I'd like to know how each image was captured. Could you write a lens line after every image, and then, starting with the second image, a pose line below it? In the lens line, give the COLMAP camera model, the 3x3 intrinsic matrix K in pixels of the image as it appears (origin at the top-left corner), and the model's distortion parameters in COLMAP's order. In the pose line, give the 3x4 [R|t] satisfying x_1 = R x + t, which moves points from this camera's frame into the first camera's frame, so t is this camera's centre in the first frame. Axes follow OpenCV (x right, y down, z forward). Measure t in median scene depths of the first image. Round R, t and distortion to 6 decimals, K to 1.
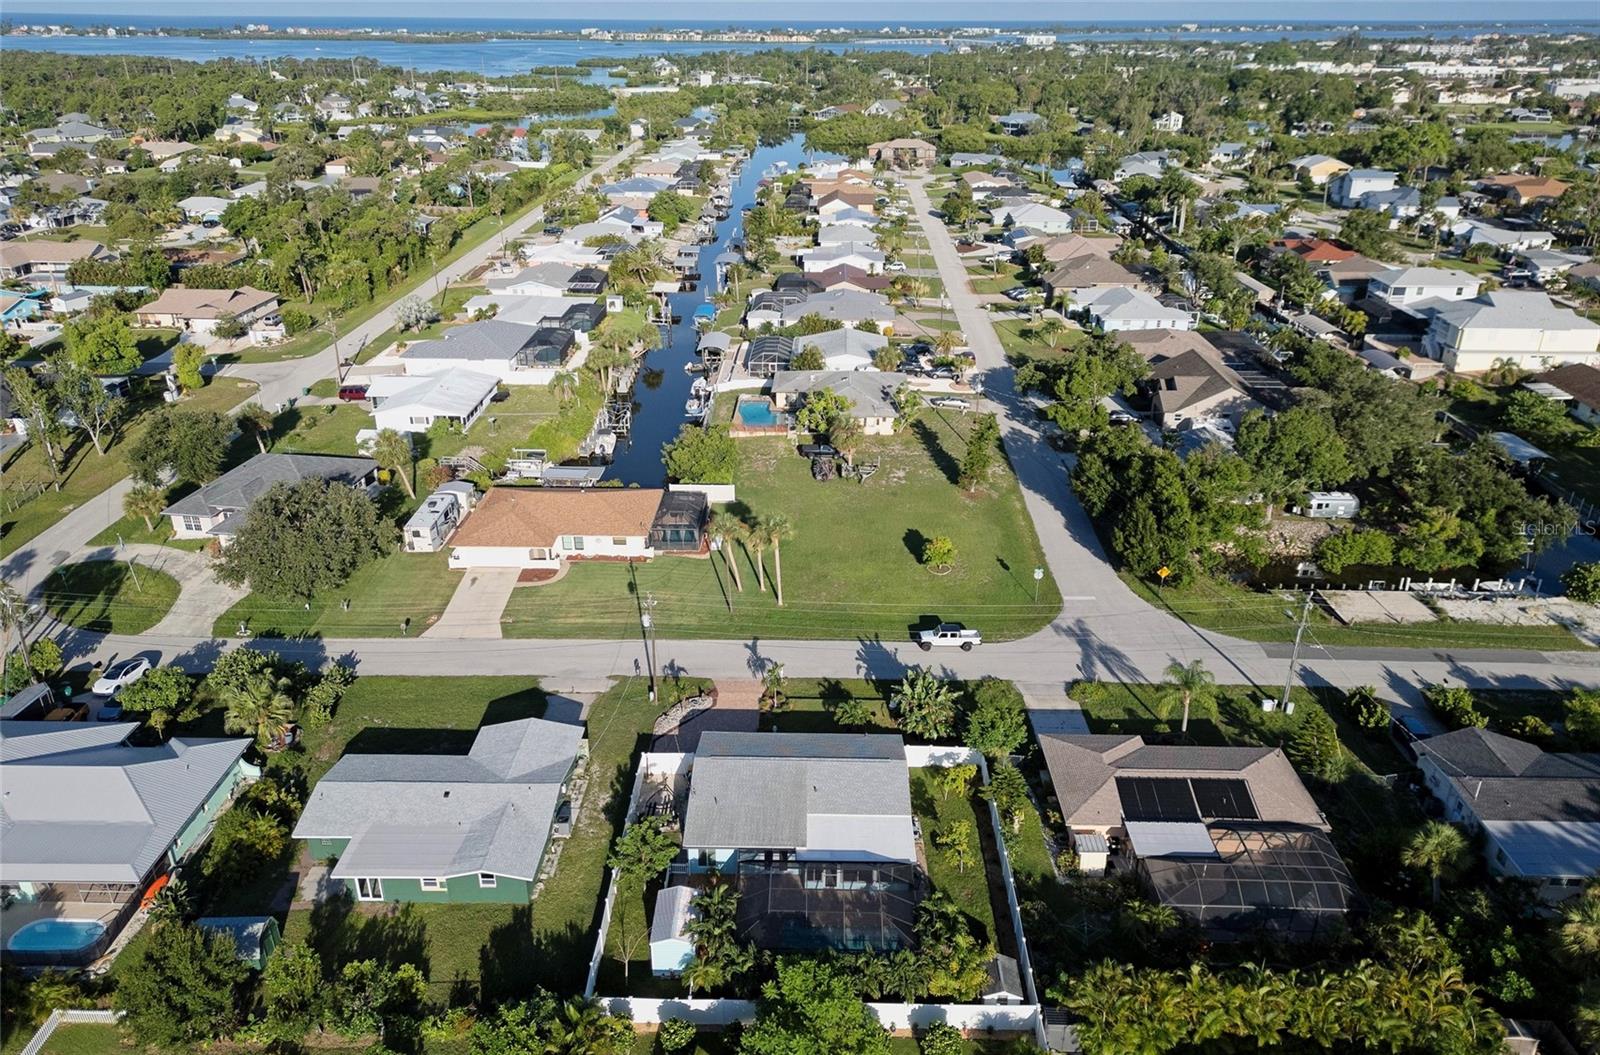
lens RADIAL K [[1113.0, 0, 797.6], [0, 1113.0, 614.4], [0, 0, 1]] dist [0.066188, -0.054334]
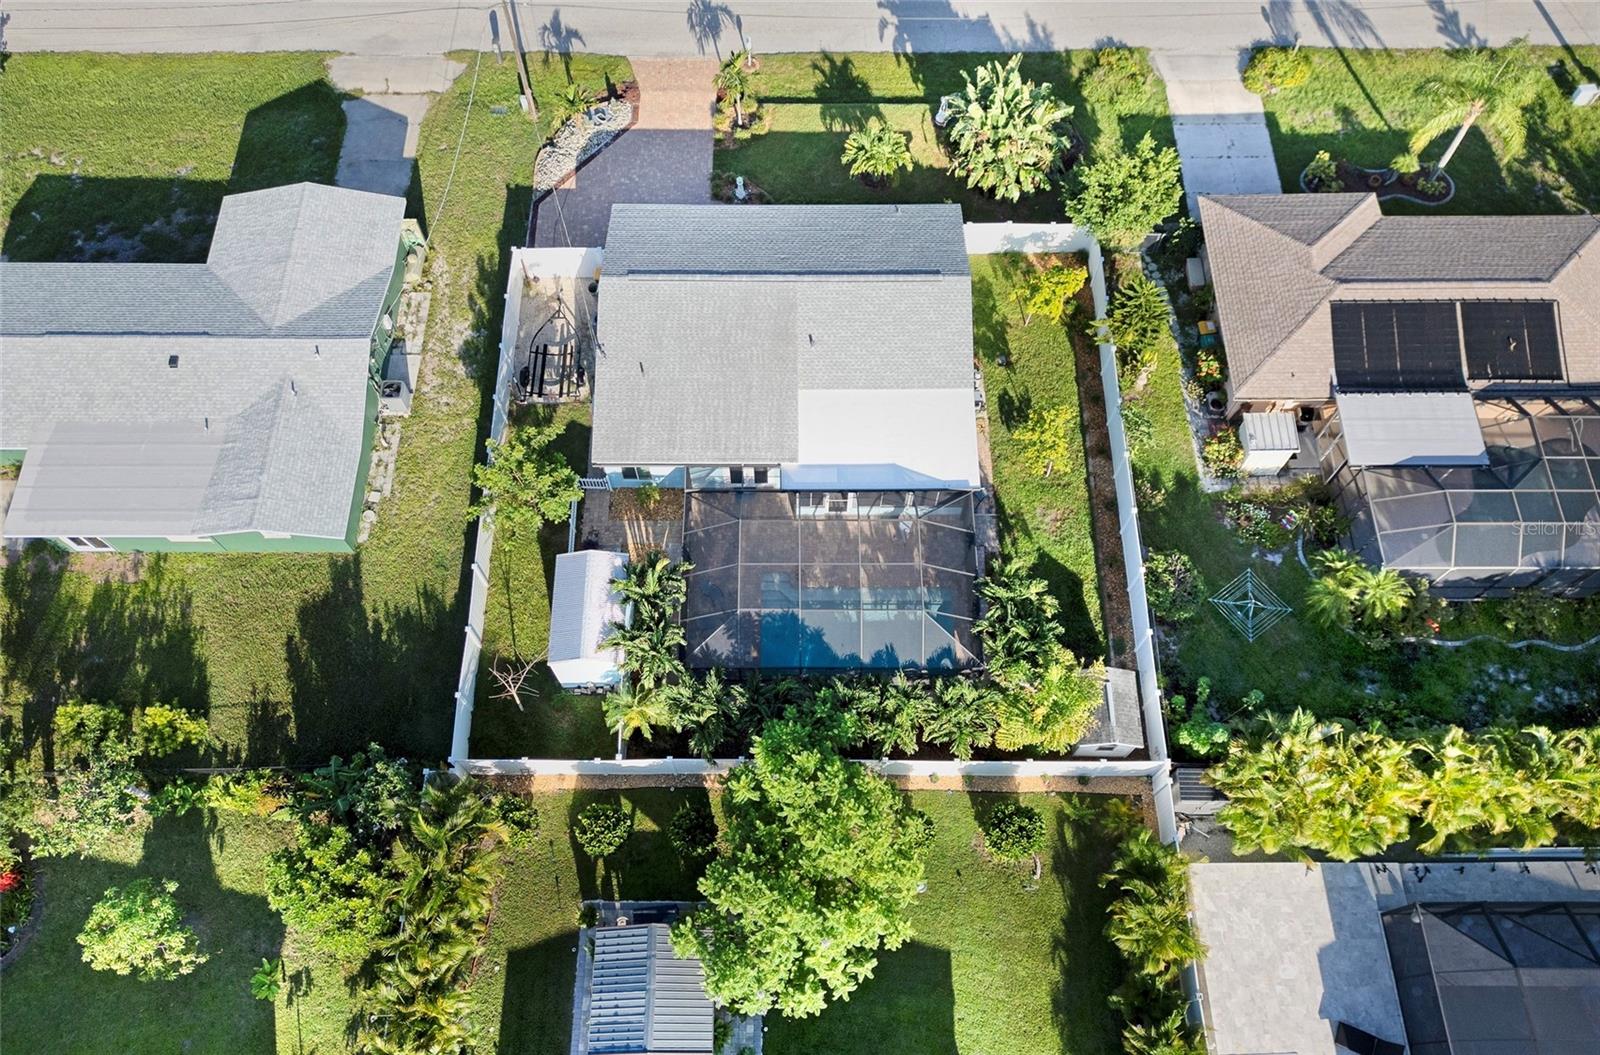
lens RADIAL K [[1113.0, 0, 797.6], [0, 1113.0, 614.4], [0, 0, 1]] dist [0.066188, -0.054334]
pose [[0.999814, -0.018924, 0.003698, 0.003581], [0.012664, 0.789098, 0.614137, -0.086566], [-0.014540, -0.613976, 0.789191, 0.436324]]
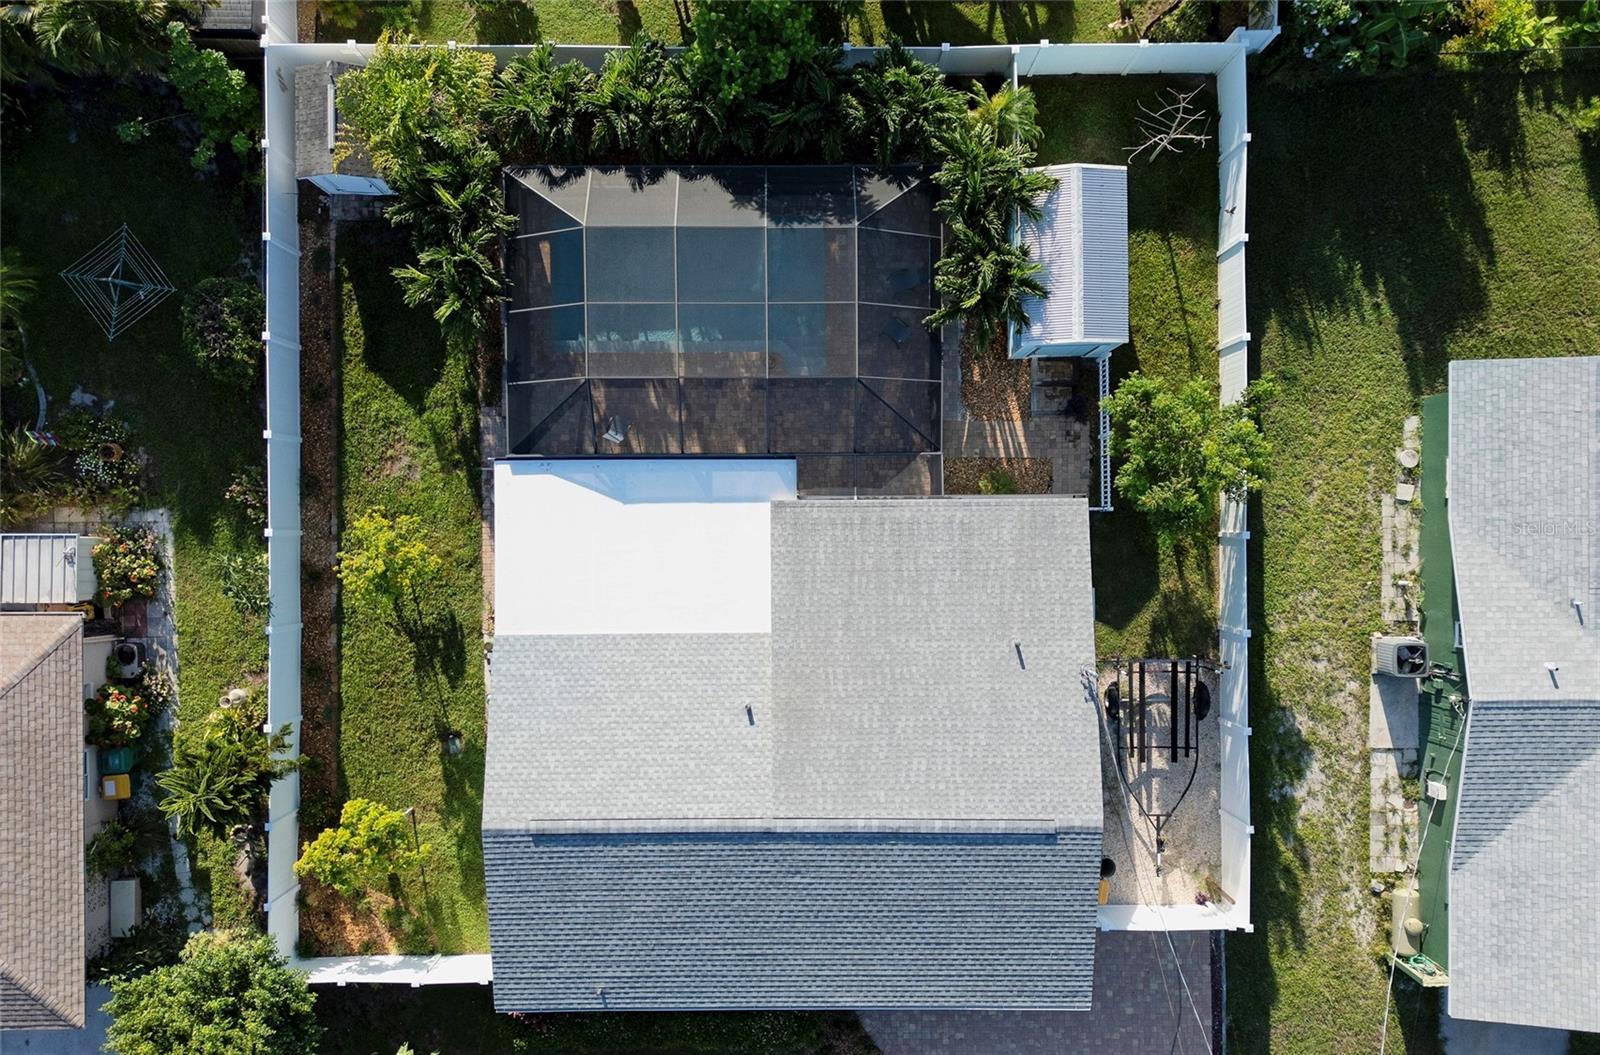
lens RADIAL K [[1113.0, 0, 797.6], [0, 1113.0, 614.4], [0, 0, 1]] dist [0.066188, -0.054334]
pose [[-0.999748, 0.022421, 0.000980, -0.000904], [-0.009856, -0.477892, 0.878363, -0.142246], [0.020162, 0.878133, 0.477992, 0.780137]]
